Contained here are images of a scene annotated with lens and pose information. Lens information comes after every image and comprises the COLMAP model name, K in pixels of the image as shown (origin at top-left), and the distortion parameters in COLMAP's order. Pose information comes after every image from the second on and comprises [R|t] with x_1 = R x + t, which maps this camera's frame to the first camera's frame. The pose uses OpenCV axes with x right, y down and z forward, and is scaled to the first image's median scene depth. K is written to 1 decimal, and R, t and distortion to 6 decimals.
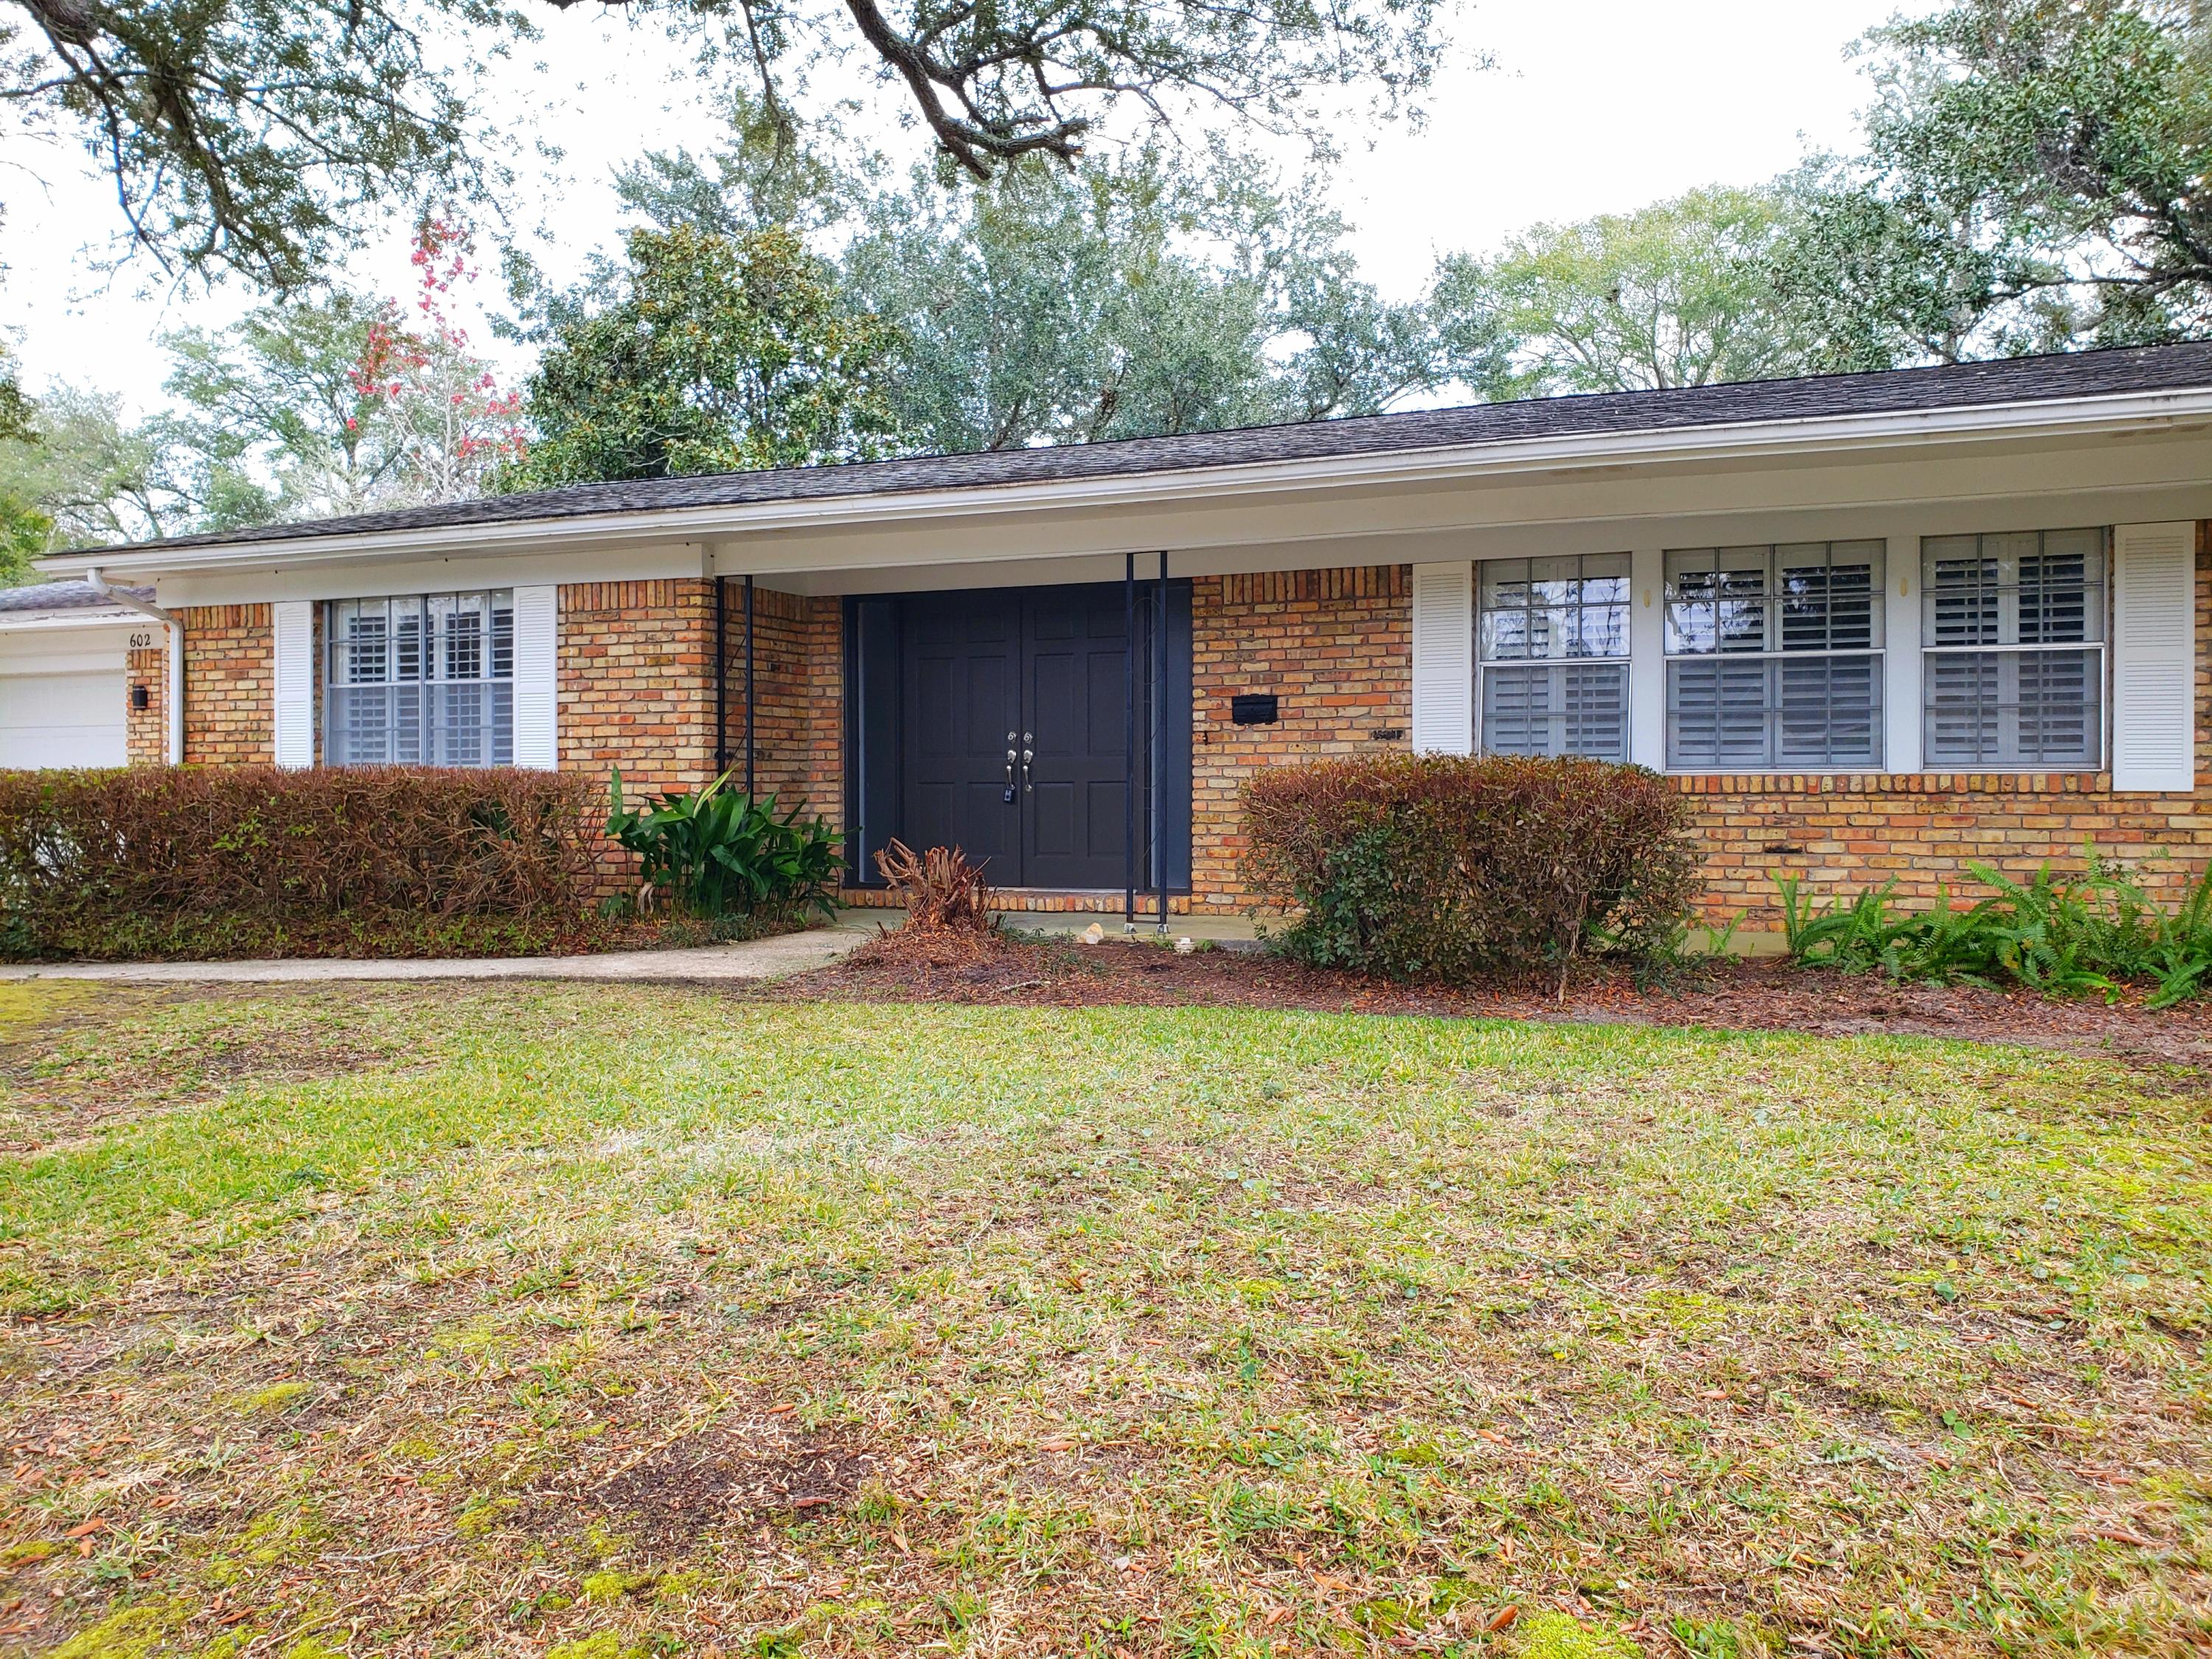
lens RADIAL K [[1684.9, 0, 1105.7], [0, 1684.9, 825.6], [0, 0, 1]] dist [0.004304, -0.000469]
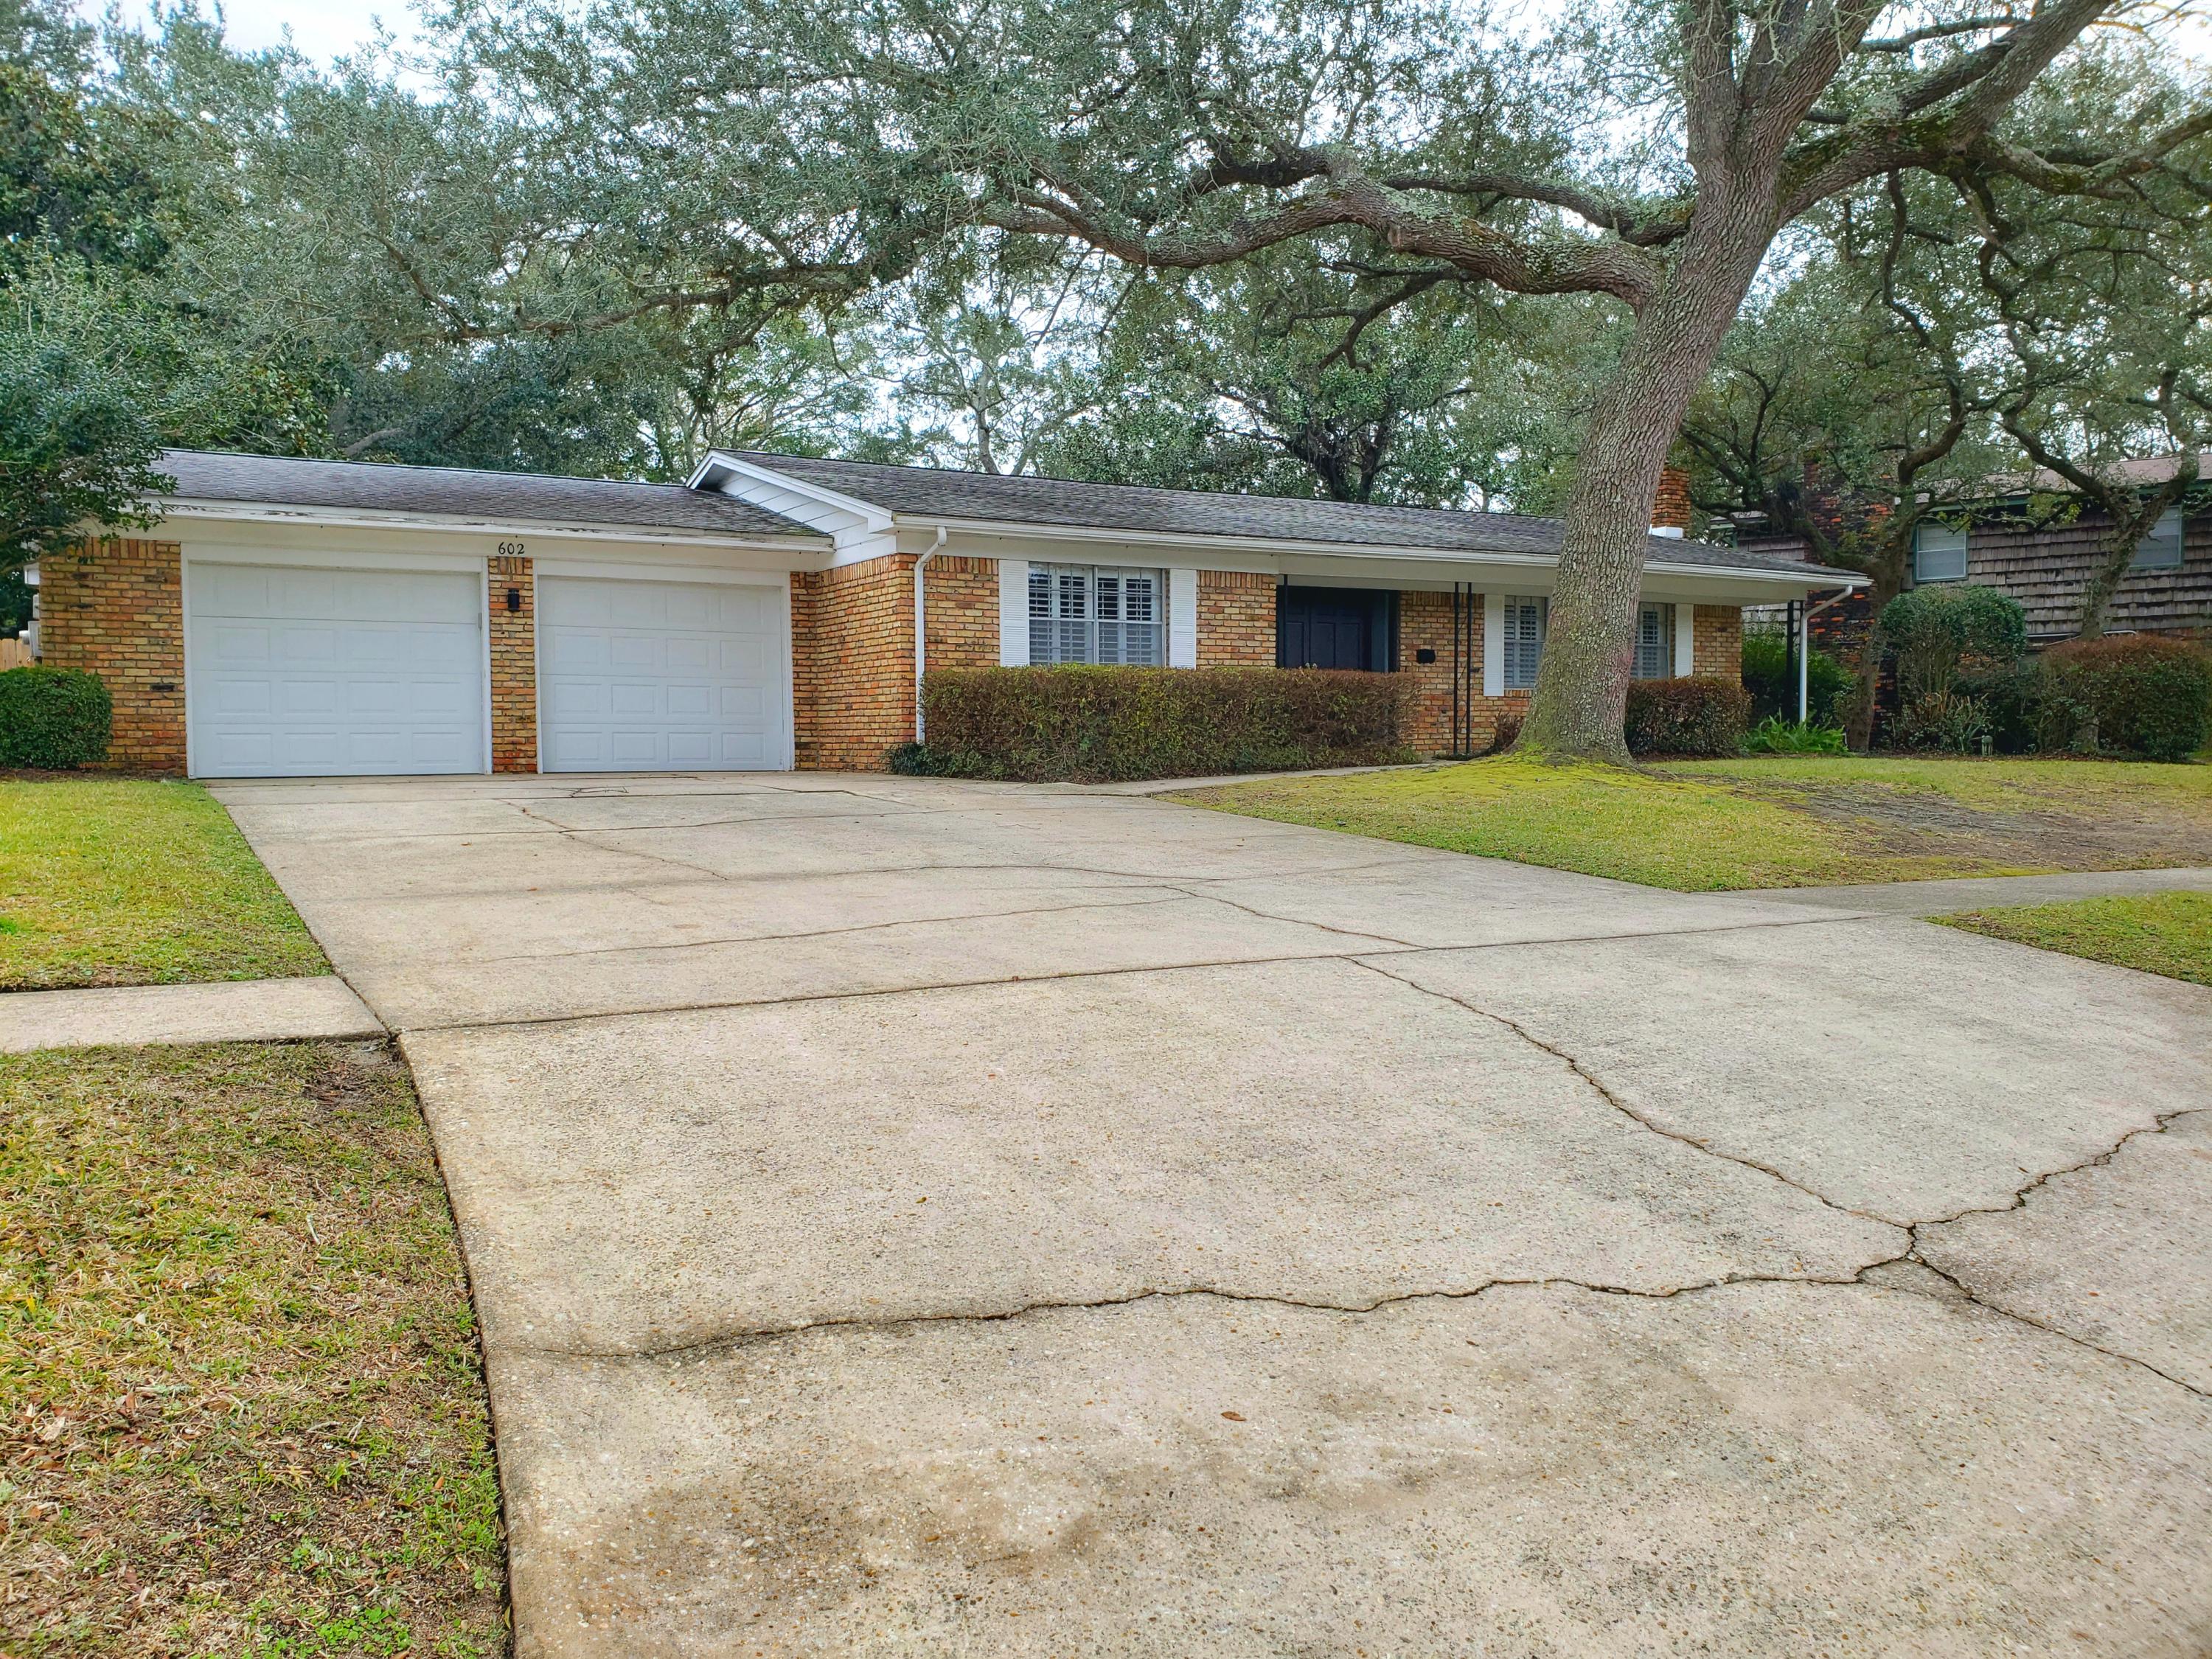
lens RADIAL K [[1684.9, 0, 1105.7], [0, 1684.9, 828.5], [0, 0, 1]] dist [0.004304, -0.000469]
pose [[0.614019, -0.046380, 0.787927, -1.676571], [0.013531, 0.998744, 0.048244, 0.036503], [-0.789175, -0.018961, 0.613875, 0.003753]]
